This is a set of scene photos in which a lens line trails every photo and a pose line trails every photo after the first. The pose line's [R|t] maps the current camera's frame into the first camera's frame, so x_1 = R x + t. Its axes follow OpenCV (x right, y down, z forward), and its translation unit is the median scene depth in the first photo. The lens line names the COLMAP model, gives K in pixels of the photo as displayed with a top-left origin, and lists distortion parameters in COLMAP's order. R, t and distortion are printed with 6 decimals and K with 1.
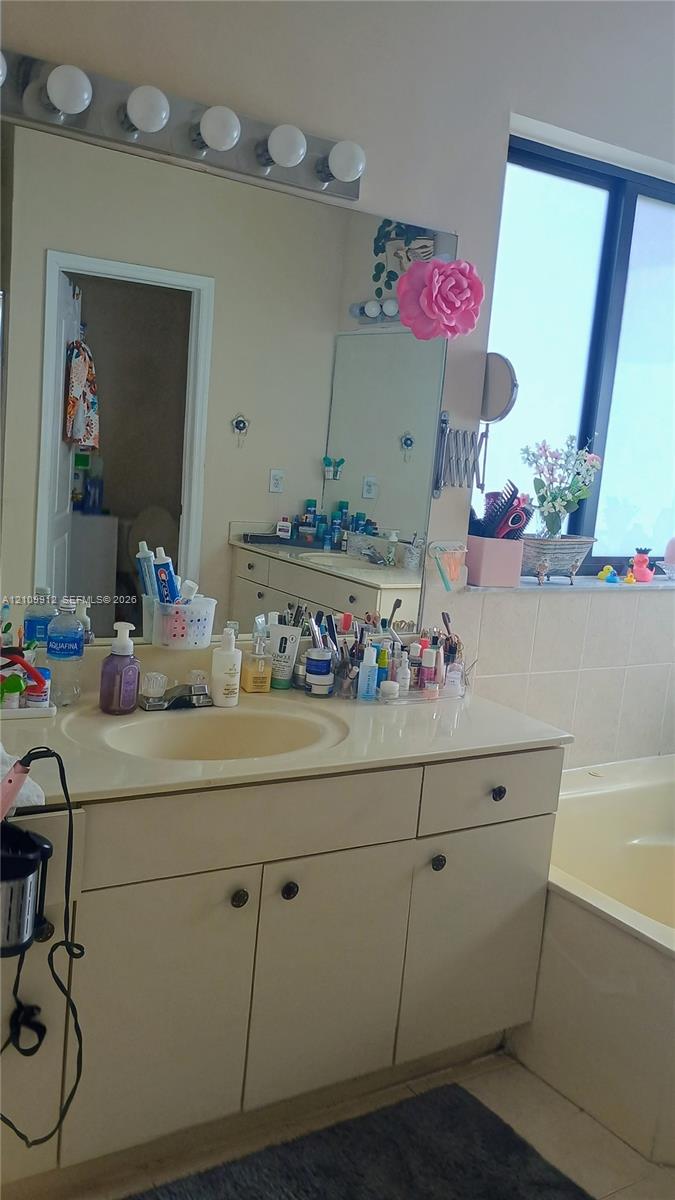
lens RADIAL K [[1029.0, 0, 341.1], [0, 1029.0, 599.6], [0, 0, 1]] dist [0.014167, -0.034132]
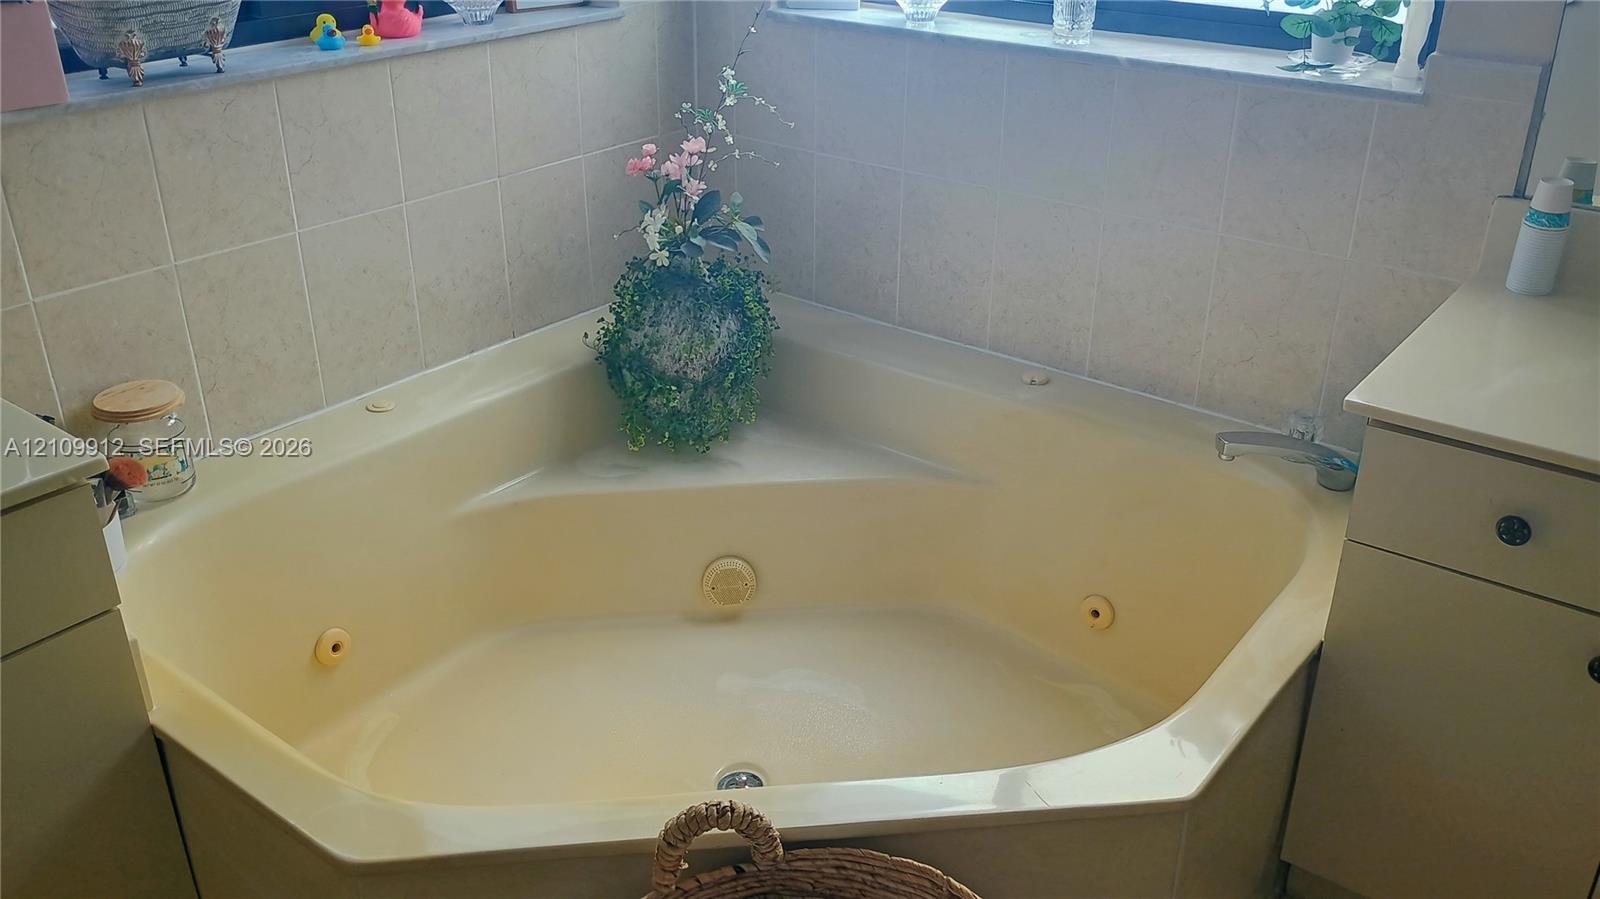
lens RADIAL K [[1372.1, 0, 802.0], [0, 1372.1, 460.8], [0, 0, 1]] dist [0.014167, -0.034132]
pose [[0.939601, -0.218055, 0.263821, 0.314733], [0.123657, 0.934999, 0.332394, -0.028623], [-0.319152, -0.279694, 0.905491, 0.290115]]
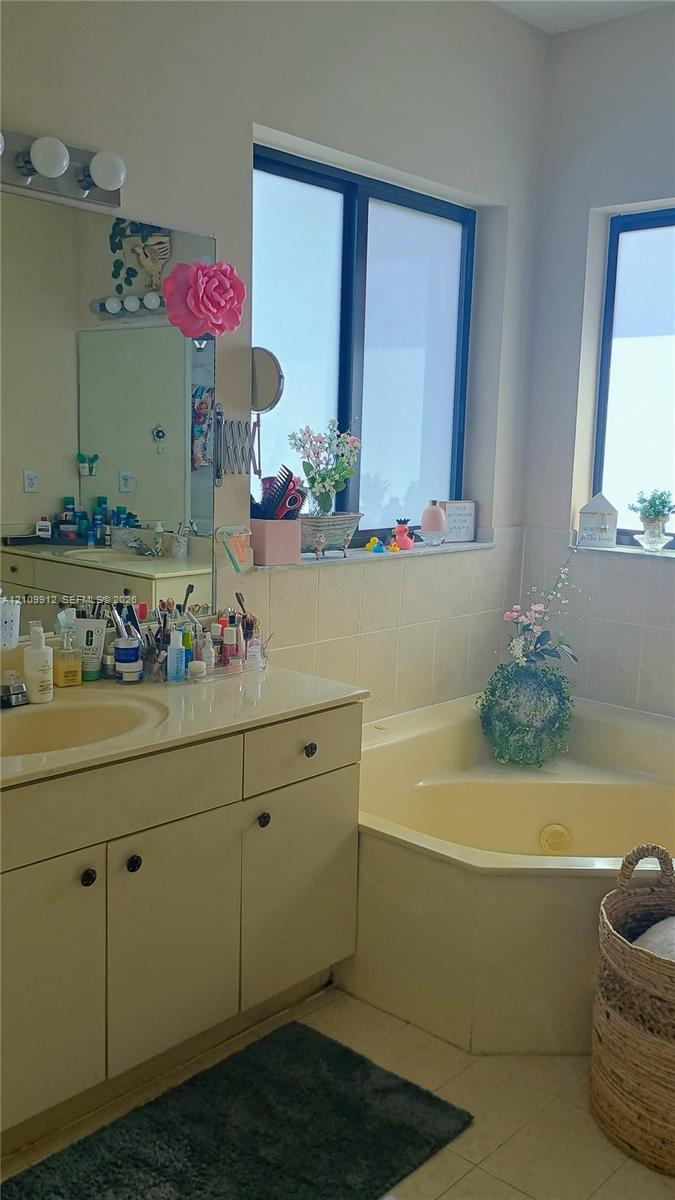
lens RADIAL K [[1029.0, 0, 325.1], [0, 1029.0, 592.8], [0, 0, 1]] dist [0.014167, -0.034132]
pose [[0.968234, -0.094346, 0.231562, -0.060943], [0.093099, 0.995523, 0.016331, 0.003967], [-0.232066, 0.005746, 0.972683, -0.062382]]
